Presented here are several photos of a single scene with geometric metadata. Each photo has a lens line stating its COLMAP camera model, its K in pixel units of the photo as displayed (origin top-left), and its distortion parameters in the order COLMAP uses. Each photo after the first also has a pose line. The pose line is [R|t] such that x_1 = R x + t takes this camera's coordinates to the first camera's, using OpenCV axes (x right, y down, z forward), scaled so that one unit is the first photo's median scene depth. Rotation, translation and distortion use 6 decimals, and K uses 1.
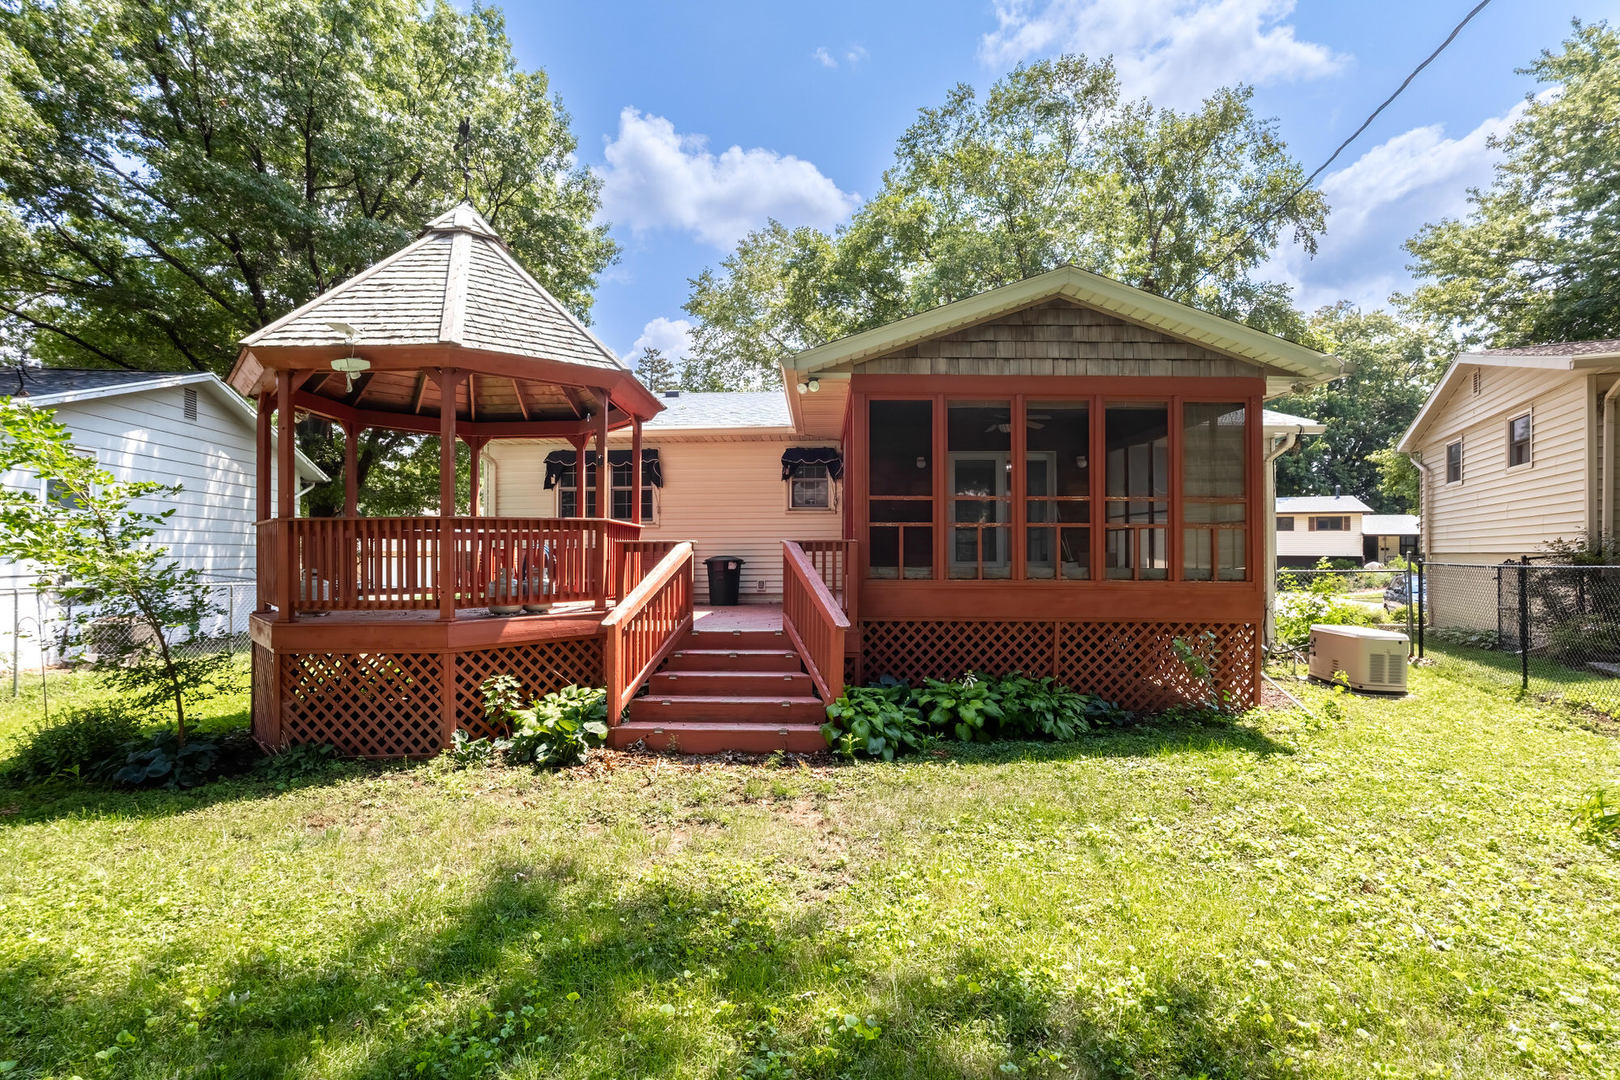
lens RADIAL K [[750.7, 0, 804.6], [0, 750.7, 547.0], [0, 0, 1]] dist [-0.010460, 0.003232]
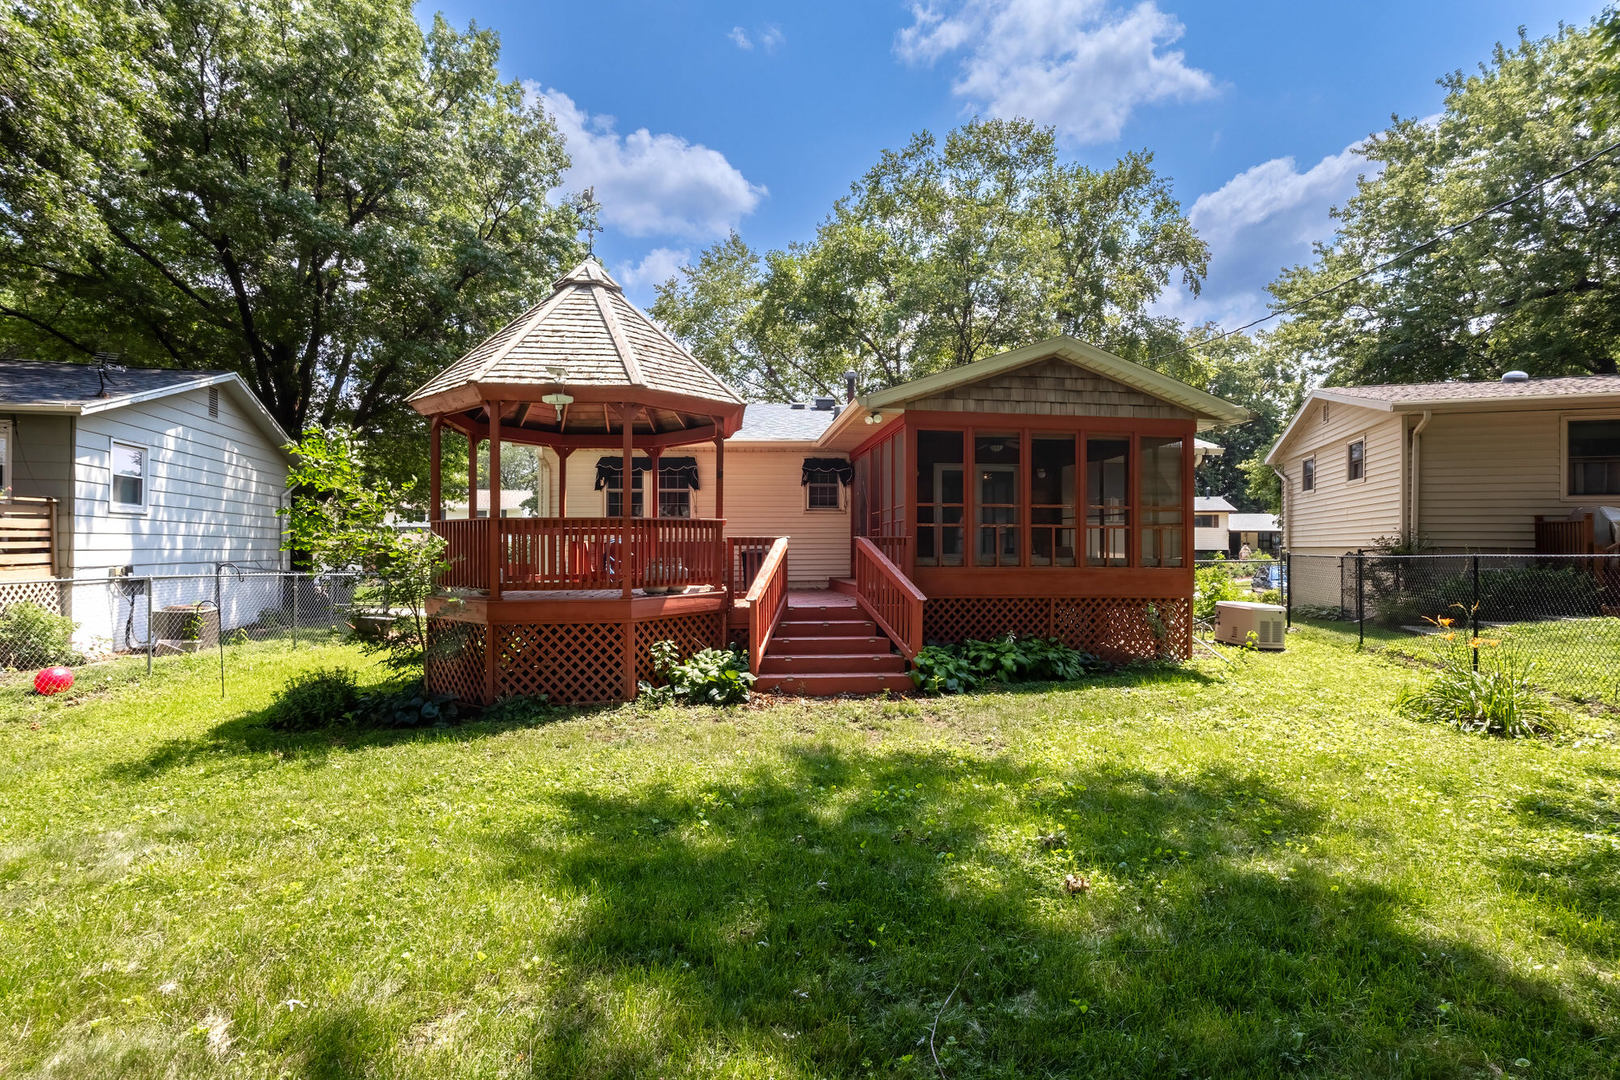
lens RADIAL K [[750.7, 0, 813.8], [0, 750.7, 541.3], [0, 0, 1]] dist [-0.010460, 0.003232]
pose [[0.989849, 0.002513, 0.142098, -0.238087], [-0.002576, 0.999997, 0.000254, -0.000631], [-0.142097, -0.000618, 0.989853, -0.229579]]
